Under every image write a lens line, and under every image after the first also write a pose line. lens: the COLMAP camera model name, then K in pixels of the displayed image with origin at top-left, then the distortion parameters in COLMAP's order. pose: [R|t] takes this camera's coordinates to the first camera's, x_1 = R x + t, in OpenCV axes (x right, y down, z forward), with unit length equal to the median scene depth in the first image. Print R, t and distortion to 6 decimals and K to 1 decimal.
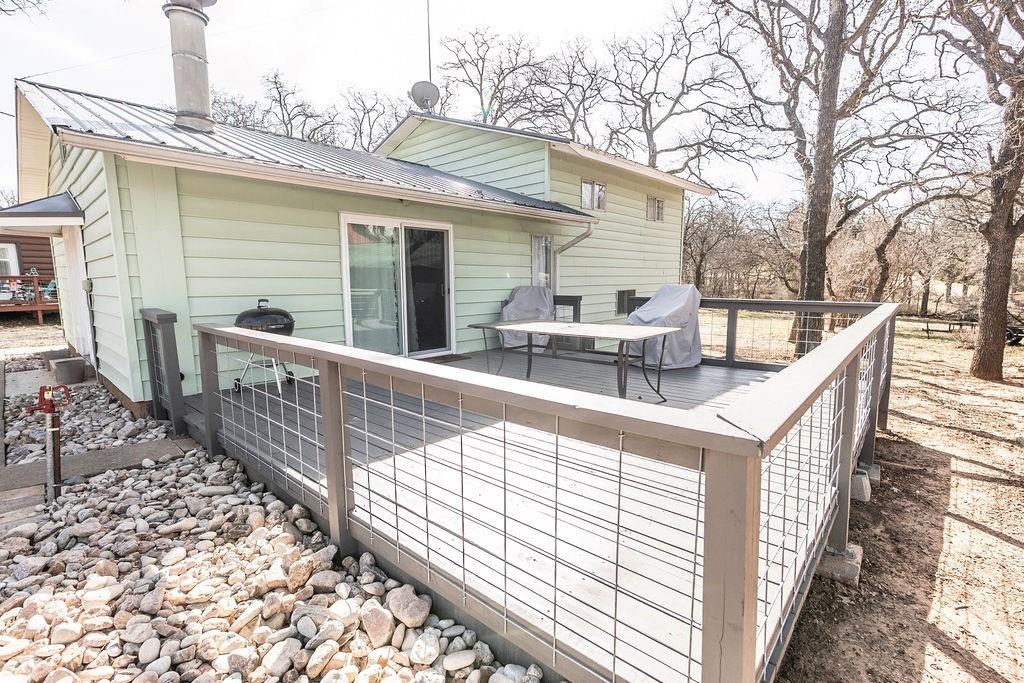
lens RADIAL K [[467.9, 0, 514.8], [0, 467.9, 341.2], [0, 0, 1]] dist [-0.003147, -0.000472]
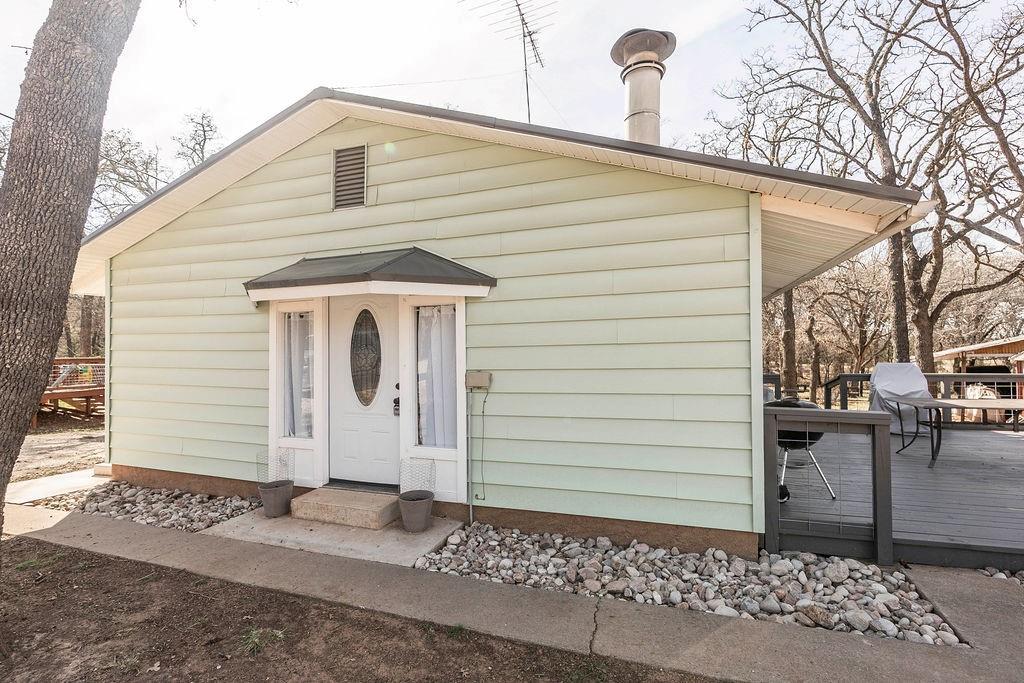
lens RADIAL K [[467.9, 0, 514.8], [0, 467.9, 341.2], [0, 0, 1]] dist [-0.003147, -0.000472]
pose [[0.920943, 0.000073, 0.389698, -0.474590], [0.062109, 0.987190, -0.146963, -0.028426], [-0.384717, 0.159549, 0.909141, 0.132467]]
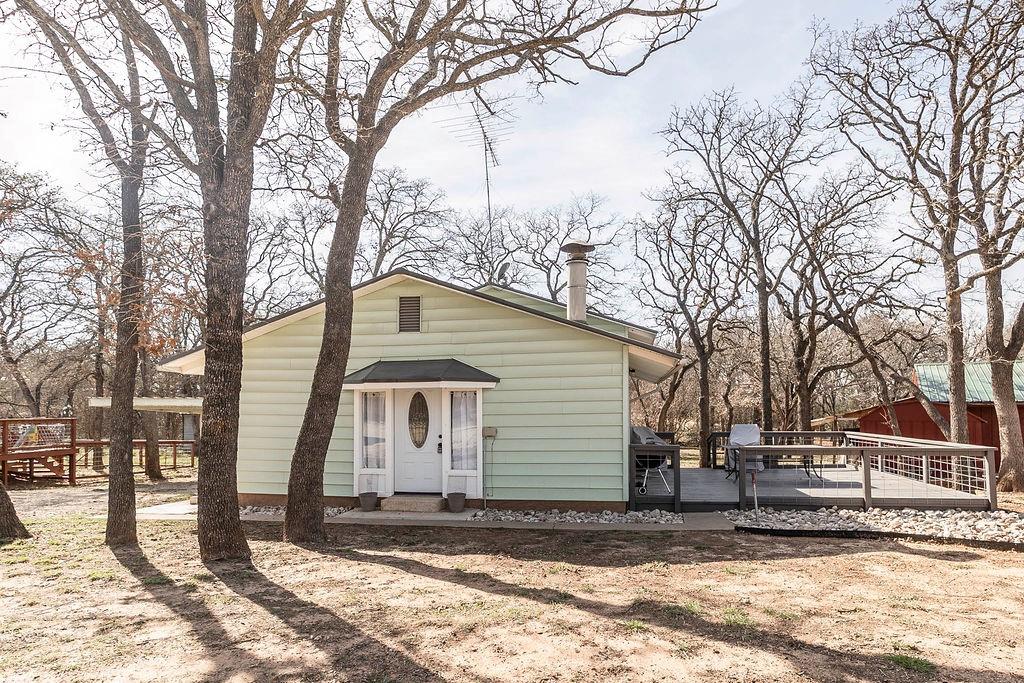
lens RADIAL K [[582.7, 0, 534.7], [0, 582.7, 400.8], [0, 0, 1]] dist [-0.000036, -0.000026]
pose [[0.838231, 0.006302, 0.545280, -0.710134], [0.077799, 0.988322, -0.131019, 0.008152], [-0.539738, 0.152246, 0.827952, -0.188120]]
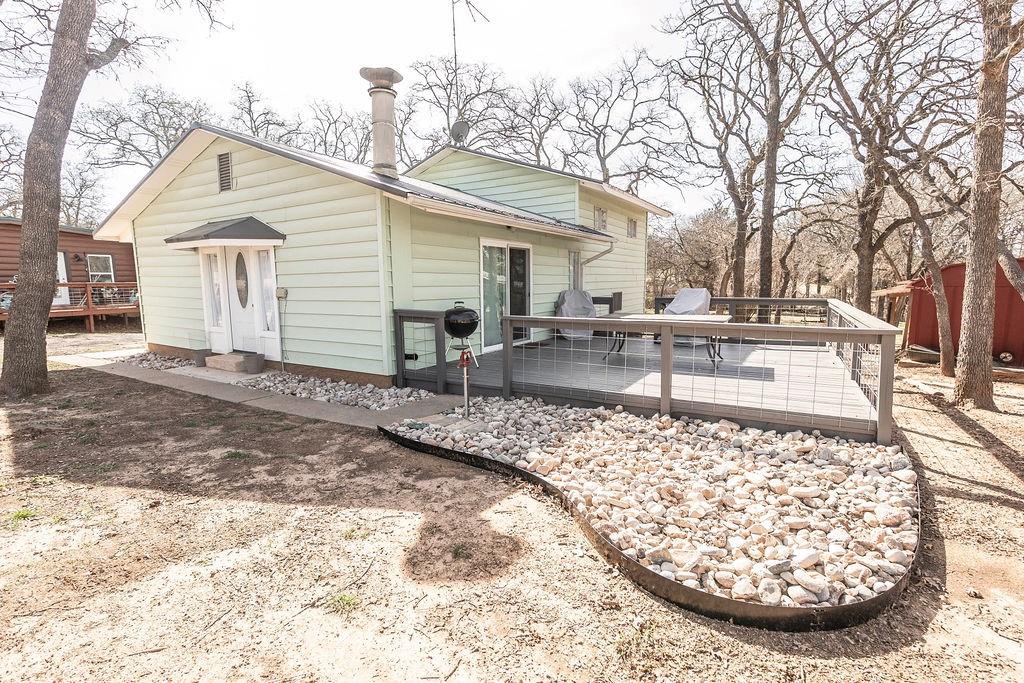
lens RADIAL K [[467.9, 0, 514.8], [0, 467.9, 341.2], [0, 0, 1]] dist [-0.003147, -0.000472]
pose [[0.979863, -0.030797, 0.197282, -0.231384], [0.031998, 0.999484, -0.002900, 0.014241], [-0.197091, 0.009154, 0.980342, -0.150296]]
